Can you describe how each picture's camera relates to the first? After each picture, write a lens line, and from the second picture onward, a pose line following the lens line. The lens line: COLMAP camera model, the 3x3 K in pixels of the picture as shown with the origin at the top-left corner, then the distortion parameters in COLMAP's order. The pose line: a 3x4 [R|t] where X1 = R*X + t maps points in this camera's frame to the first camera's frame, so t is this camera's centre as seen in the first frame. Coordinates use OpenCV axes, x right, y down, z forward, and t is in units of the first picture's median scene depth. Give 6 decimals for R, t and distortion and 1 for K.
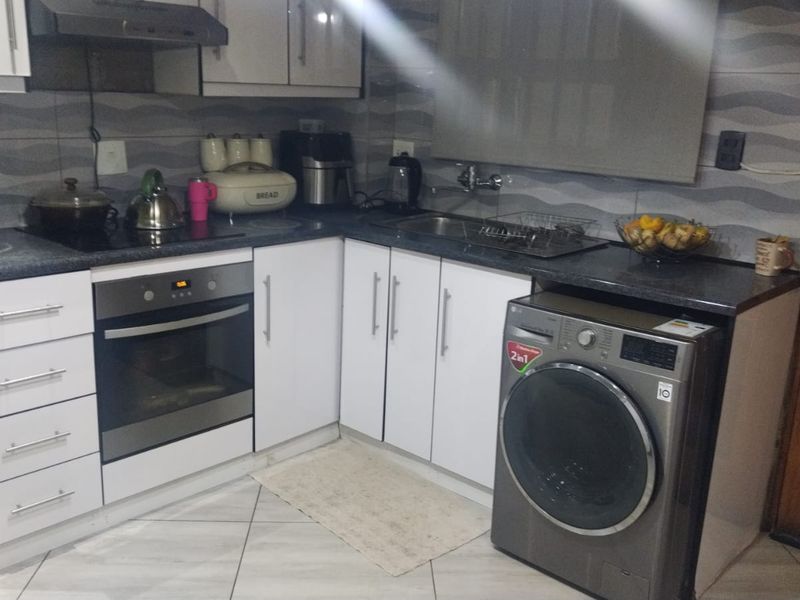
lens RADIAL K [[807.4, 0, 400.0], [0, 807.4, 300.0], [0, 0, 1]] dist [0.016203, 0.017682]
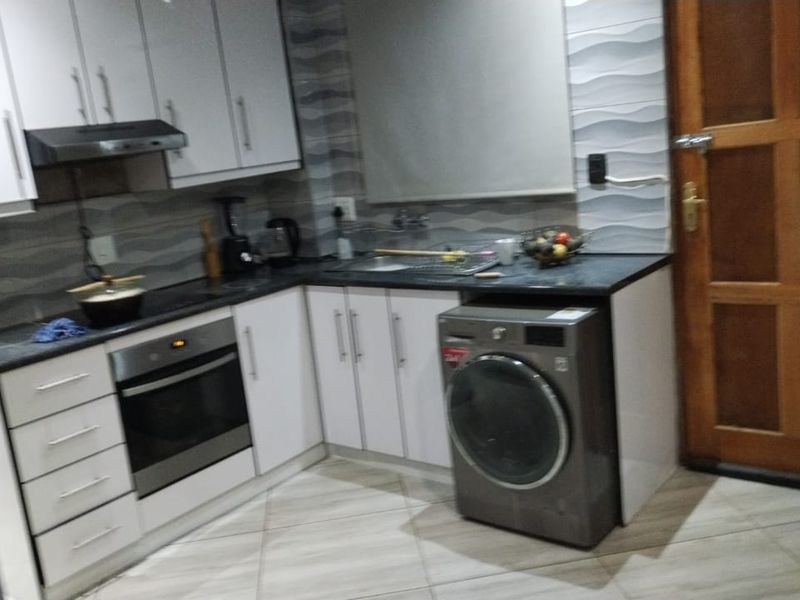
lens RADIAL K [[748.1, 0, 369.3], [0, 748.1, 299.8], [0, 0, 1]] dist [-0.007094, -0.004221]
pose [[0.987386, -0.157750, 0.013593, 0.008883], [0.158179, 0.986578, -0.040533, 0.004960], [-0.007016, 0.042172, 0.999086, -0.125660]]
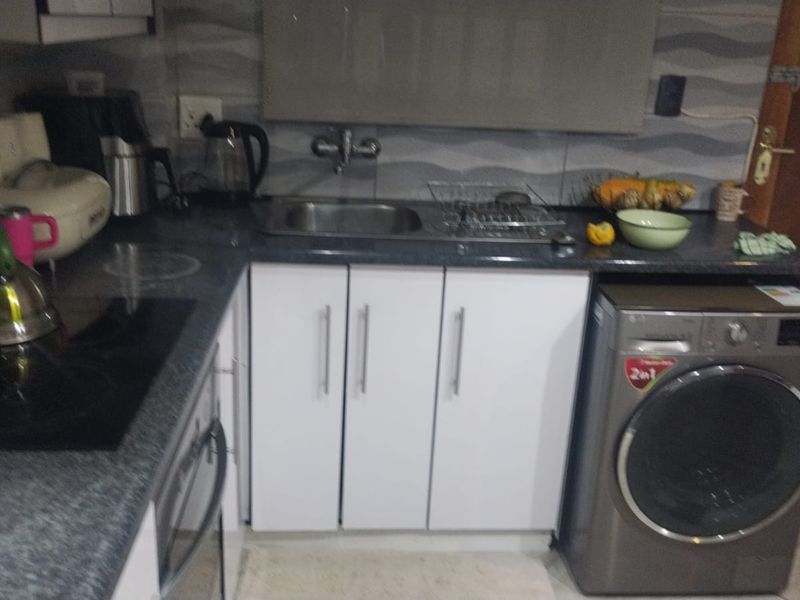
lens RADIAL K [[807.4, 0, 400.0], [0, 807.4, 300.0], [0, 0, 1]] dist [0.016203, 0.017682]
pose [[0.688136, -0.238216, 0.685362, -0.496528], [0.161290, 0.971157, 0.175610, -0.162714], [-0.707428, -0.010302, 0.706710, 0.528848]]
